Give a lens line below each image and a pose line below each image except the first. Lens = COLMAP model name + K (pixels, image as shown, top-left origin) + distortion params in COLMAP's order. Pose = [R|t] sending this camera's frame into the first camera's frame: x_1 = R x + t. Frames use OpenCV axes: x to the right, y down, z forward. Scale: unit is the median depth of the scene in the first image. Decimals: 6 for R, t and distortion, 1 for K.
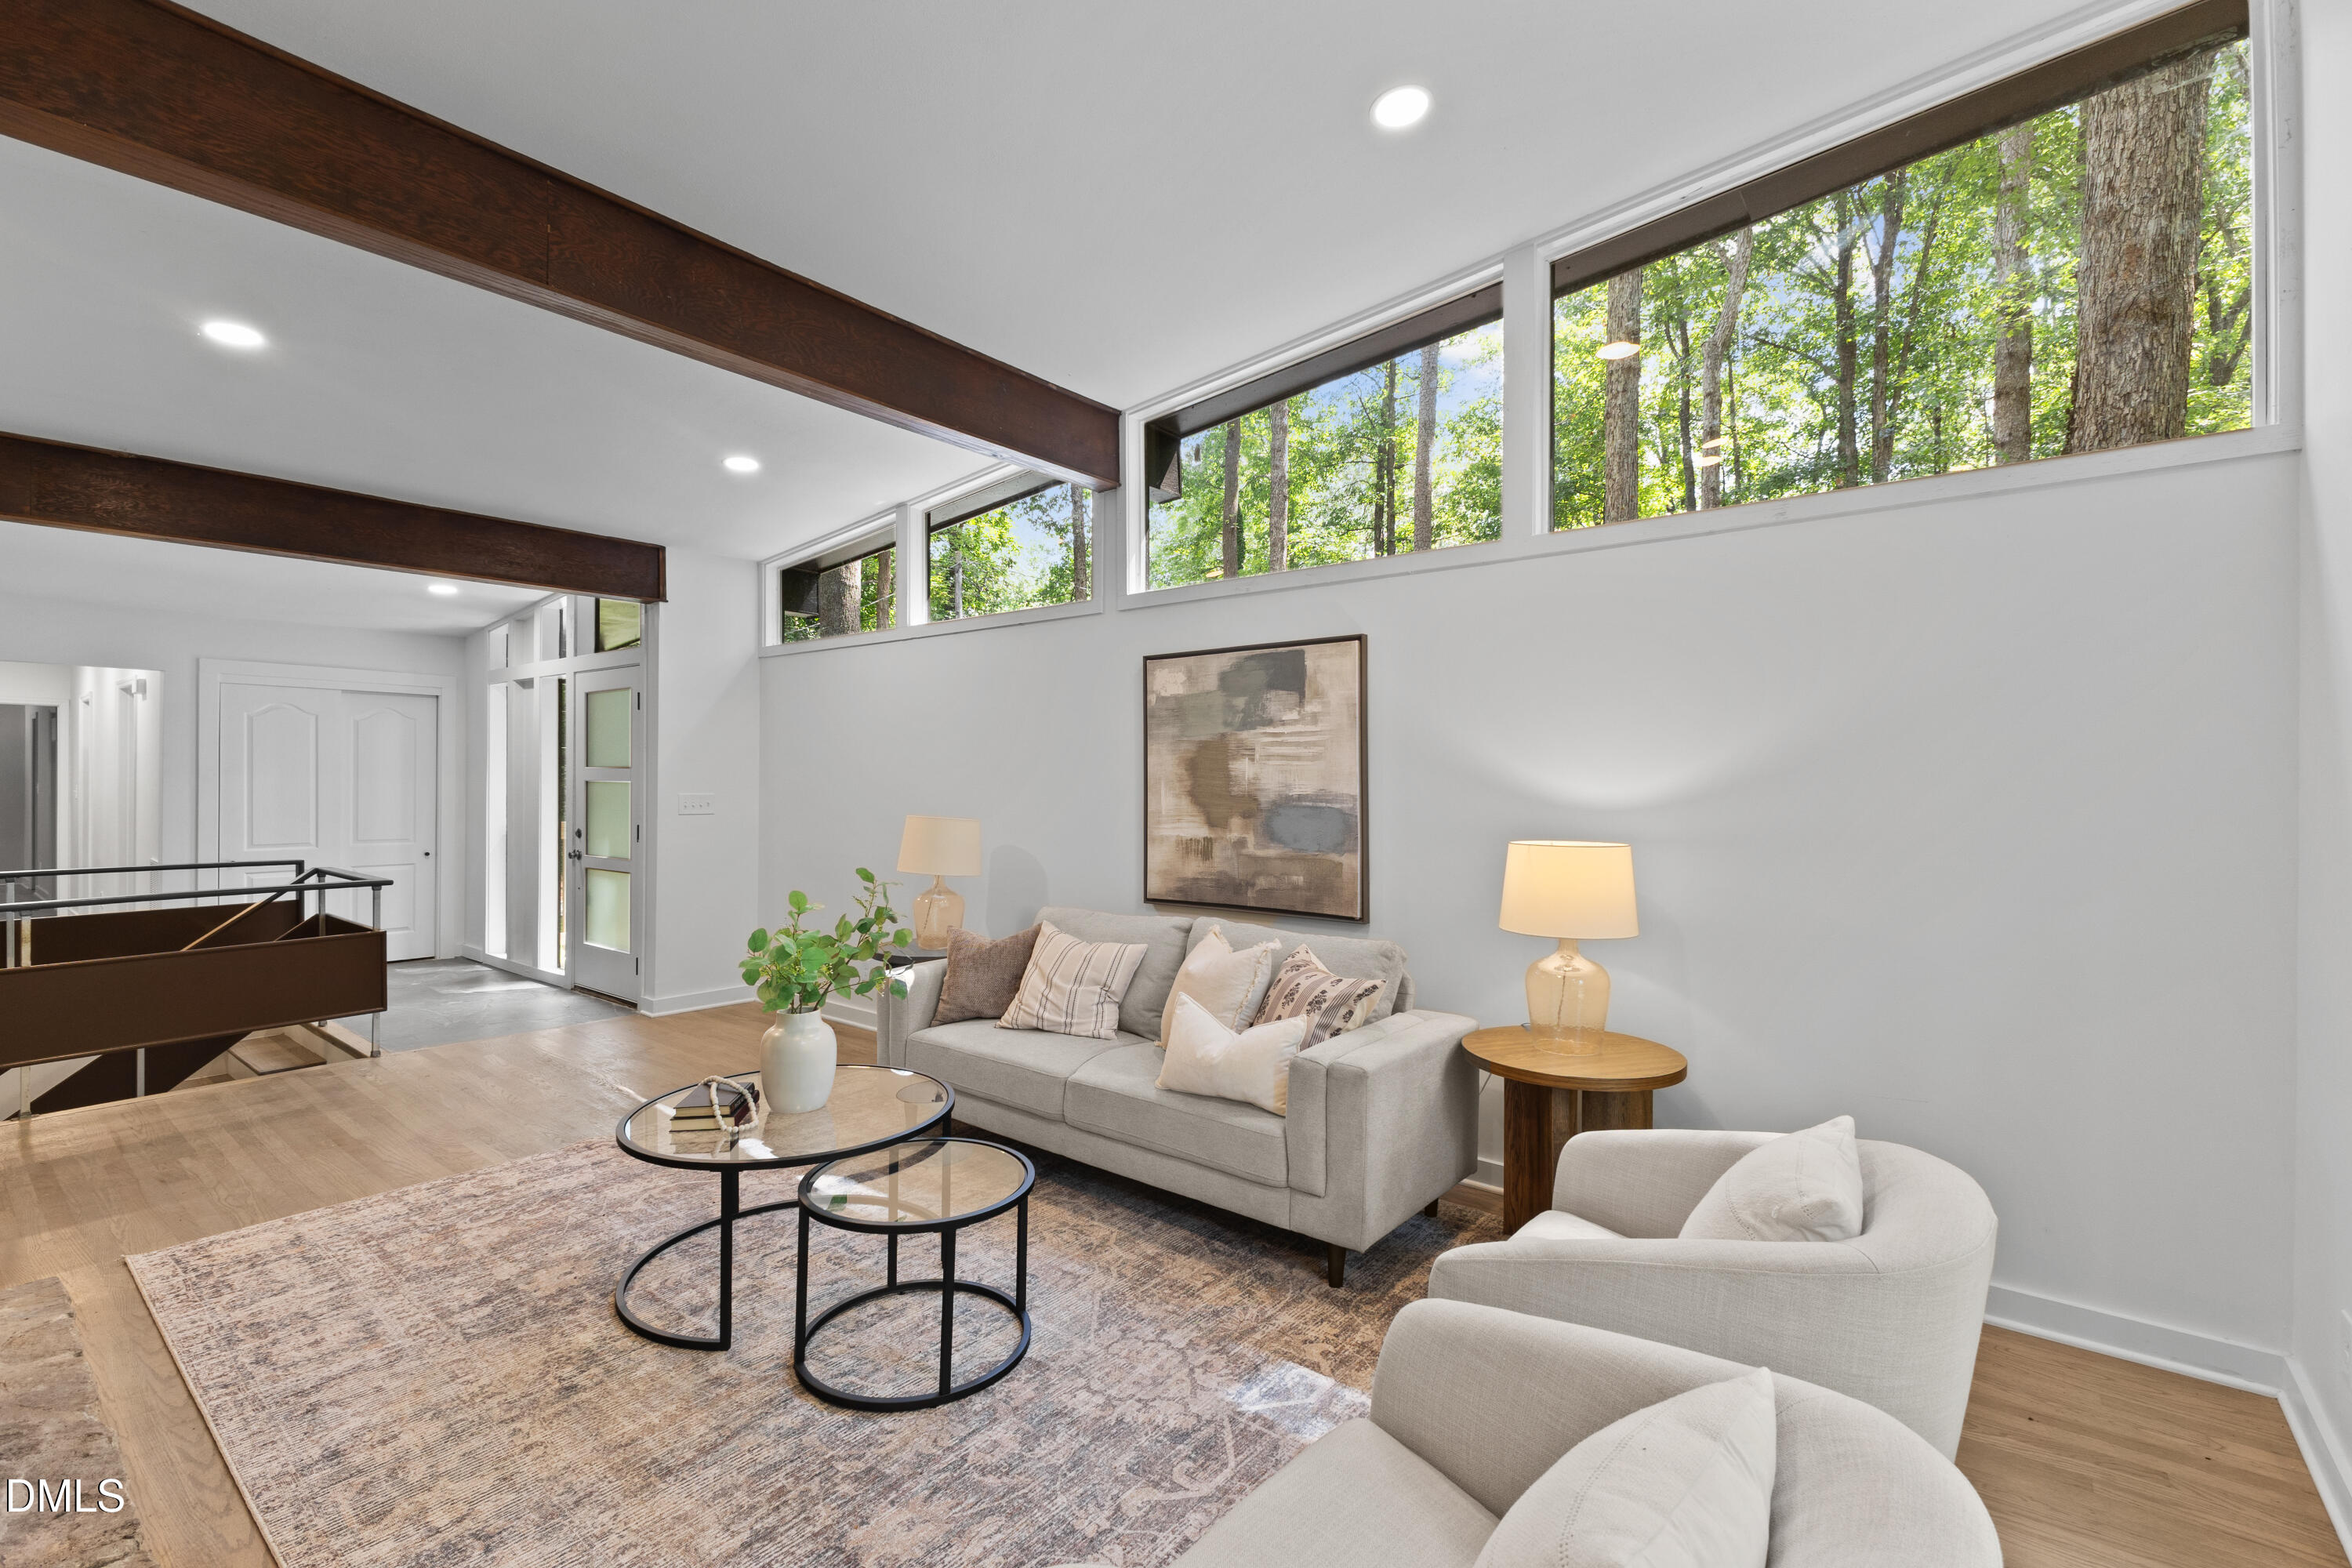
lens RADIAL K [[1030.7, 0, 1176.0], [0, 1030.7, 784.0], [0, 0, 1]] dist [0.009900, -0.000226]
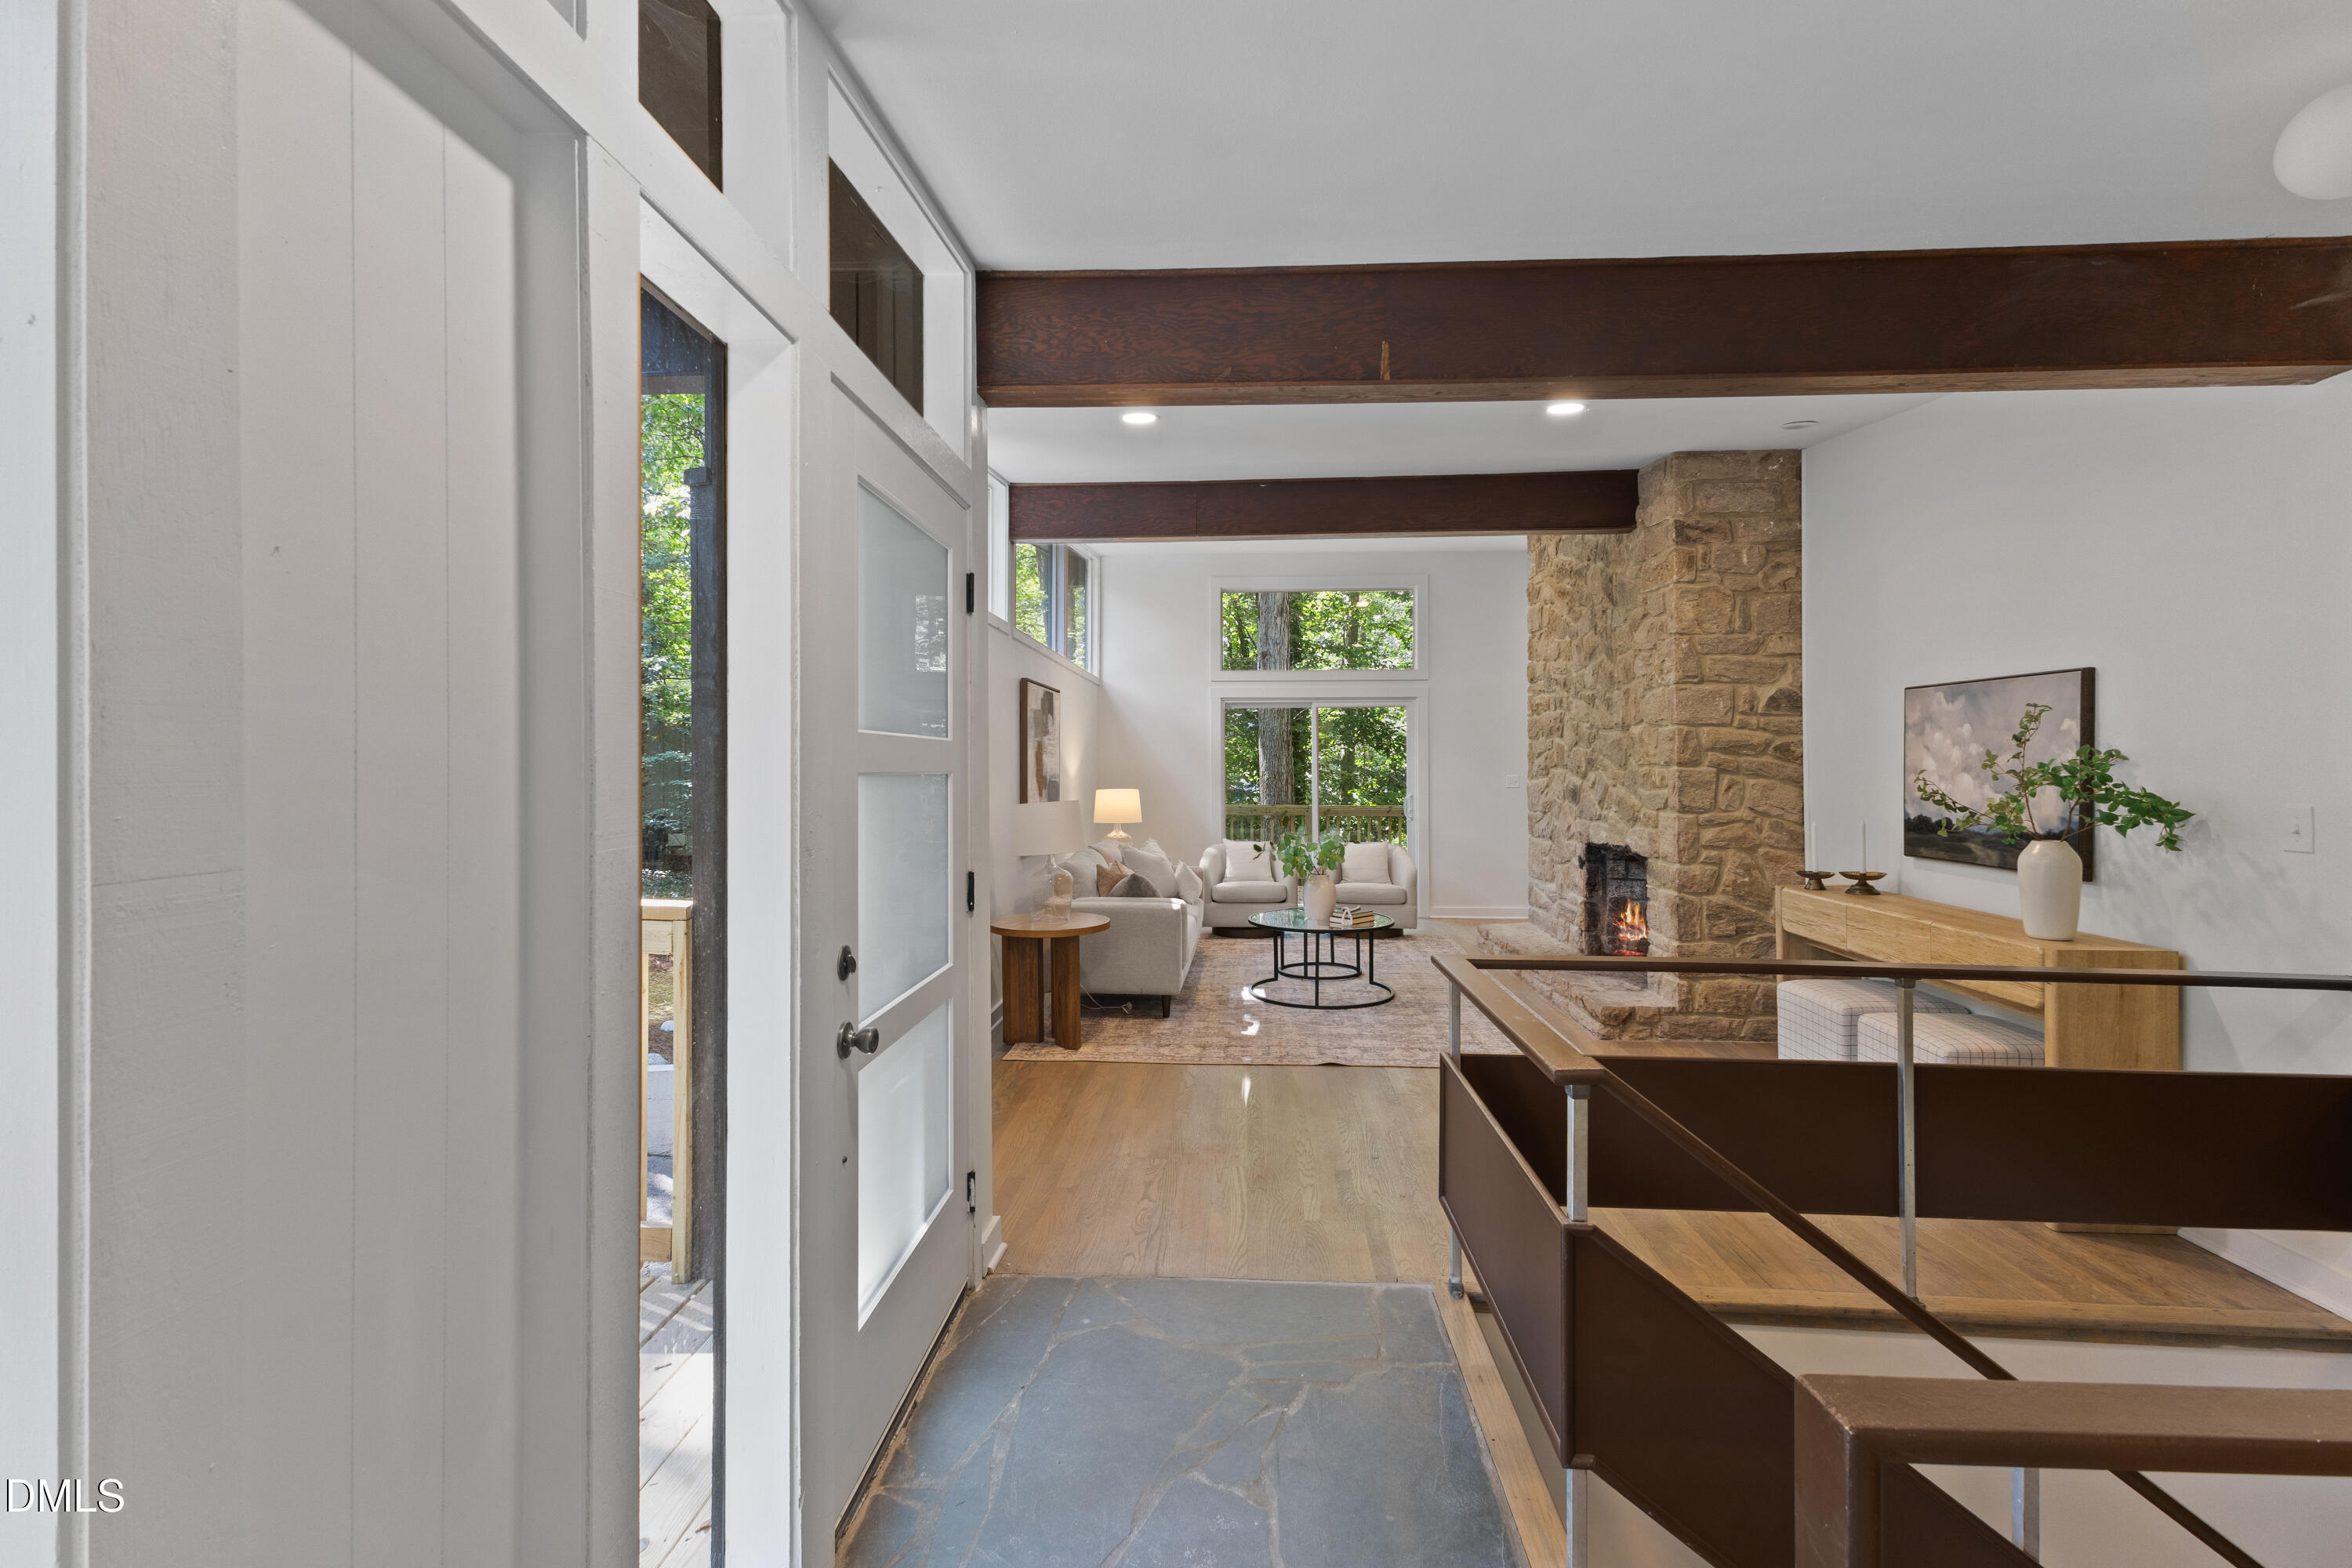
lens RADIAL K [[1023.3, 0, 1179.1], [0, 1023.3, 765.2], [0, 0, 1]] dist [0.002001, -0.000343]
pose [[-0.573371, -0.002038, 0.819294, -1.432520], [-0.000397, 0.999997, 0.002210, -0.010222], [-0.819296, 0.000942, -0.573370, 1.811000]]
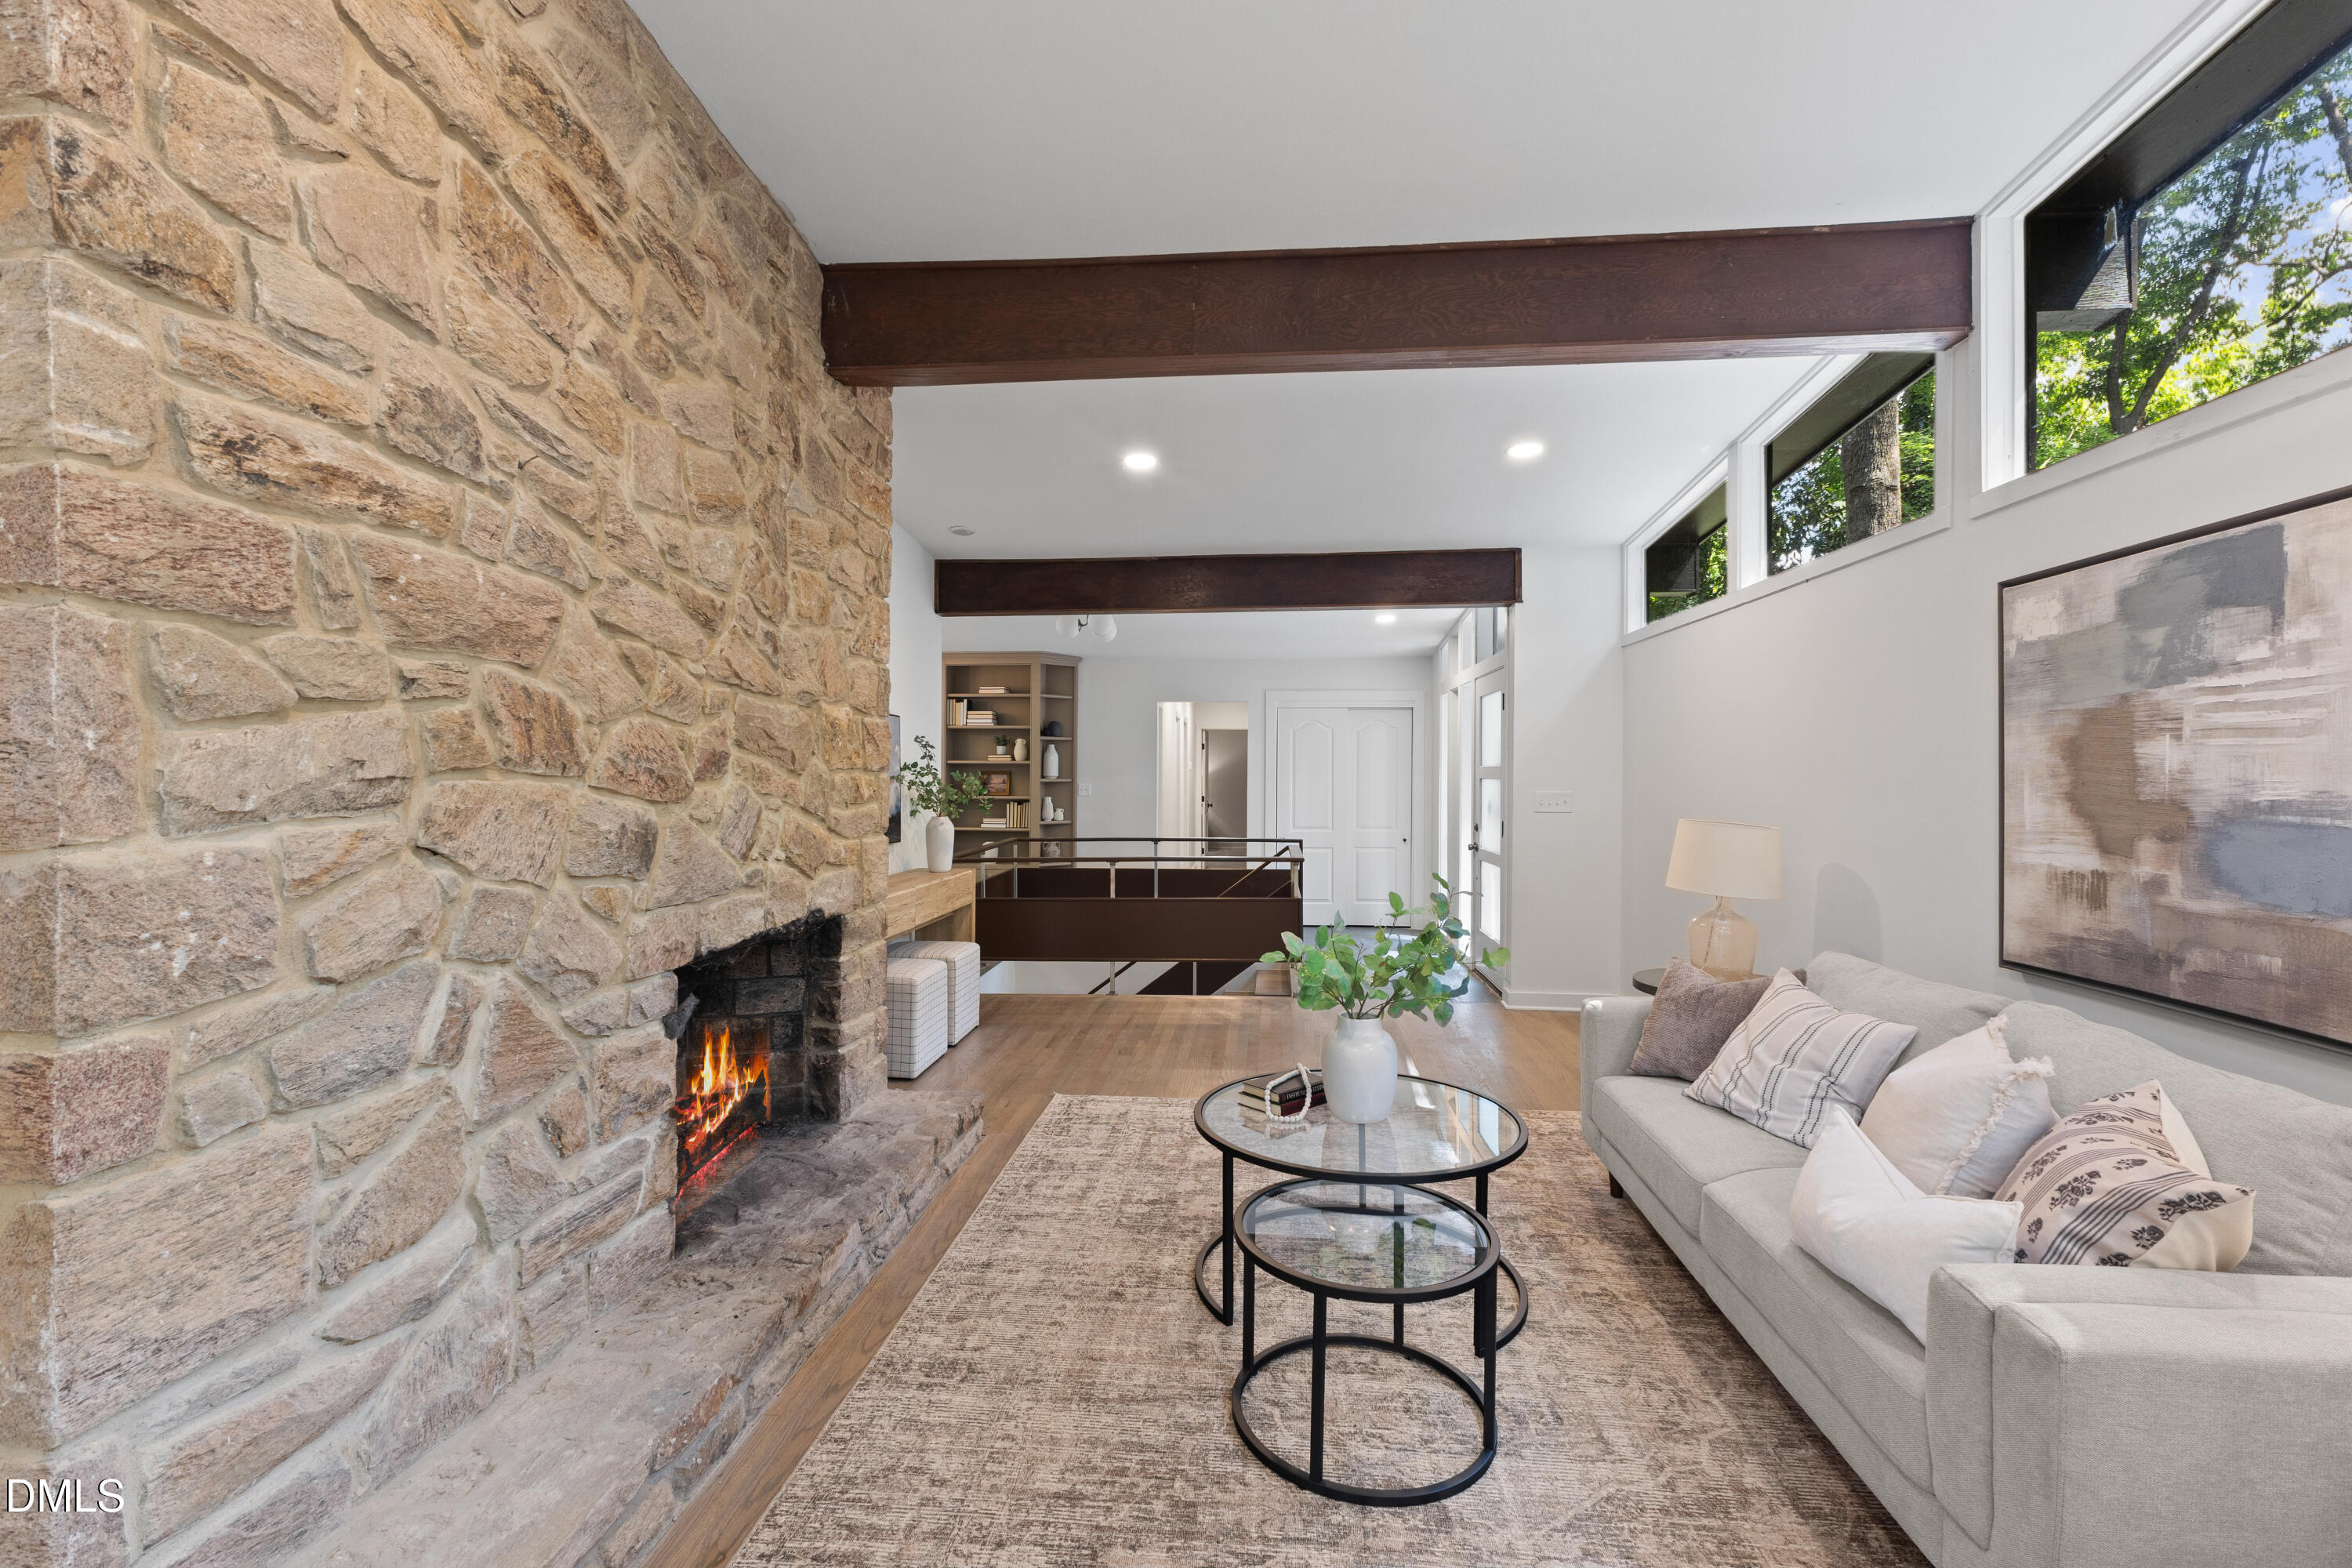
lens RADIAL K [[1028.0, 0, 1175.9], [0, 1028.0, 778.0], [0, 0, 1]] dist [0.004400, -0.000372]
pose [[0.548946, -0.002235, -0.835855, 0.249359], [-0.001925, 0.999990, -0.003938, 0.001719], [0.835856, 0.003770, 0.548936, 0.242955]]
